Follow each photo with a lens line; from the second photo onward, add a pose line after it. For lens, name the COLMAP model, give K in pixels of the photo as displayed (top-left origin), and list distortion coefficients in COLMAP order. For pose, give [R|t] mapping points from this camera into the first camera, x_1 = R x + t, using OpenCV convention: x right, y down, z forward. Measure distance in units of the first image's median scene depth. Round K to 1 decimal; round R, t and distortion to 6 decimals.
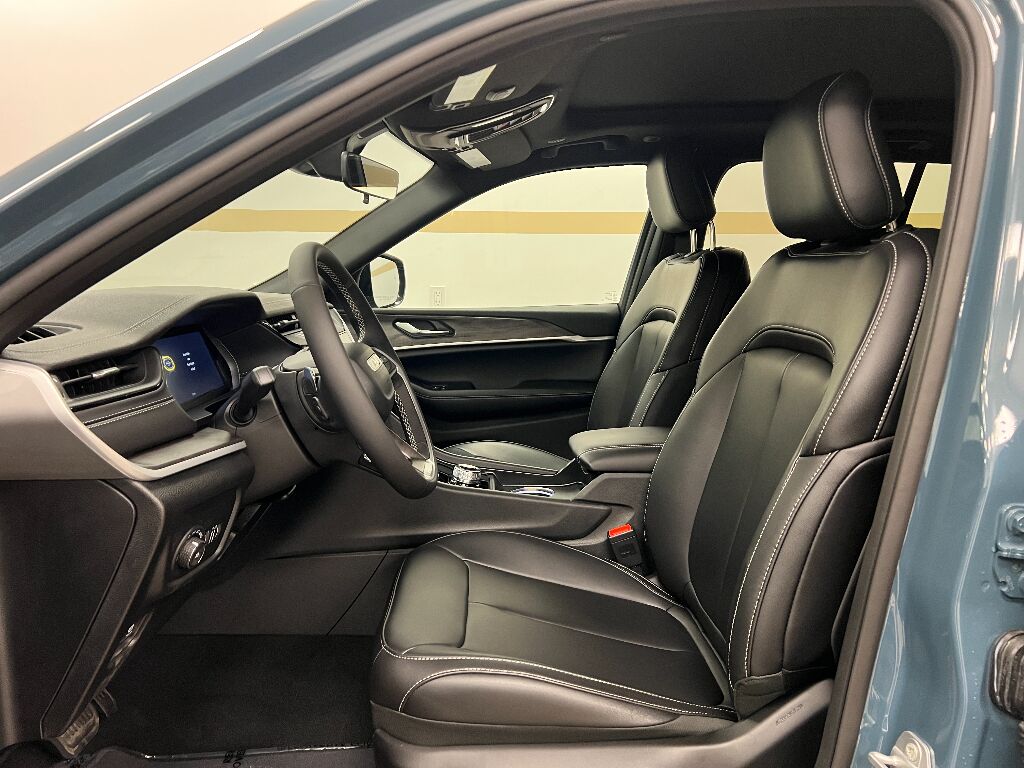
lens RADIAL K [[754.0, 0, 512.0], [0, 754.0, 384.0], [0, 0, 1]] dist [0.043480, -0.053659]
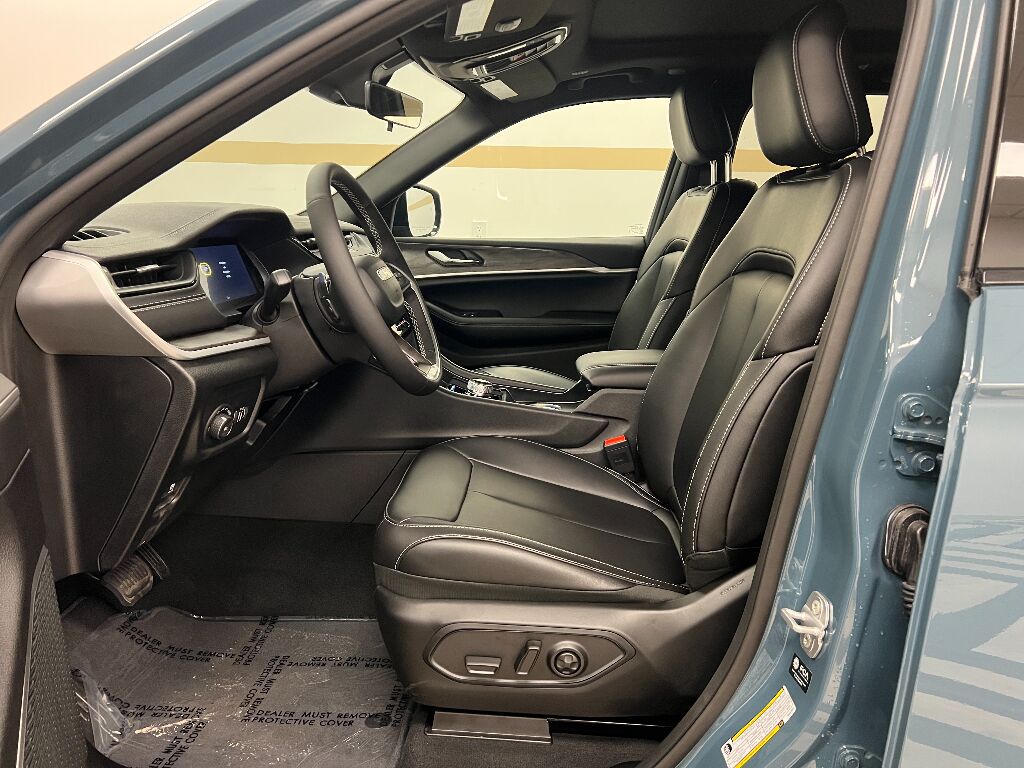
lens RADIAL K [[754.0, 0, 512.0], [0, 754.0, 384.0], [0, 0, 1]] dist [0.043480, -0.053659]
pose [[0.996853, 0.031091, -0.072915, 0.083362], [-0.025707, 0.996953, 0.073643, 0.042603], [0.074982, -0.071537, 0.994616, -0.100029]]
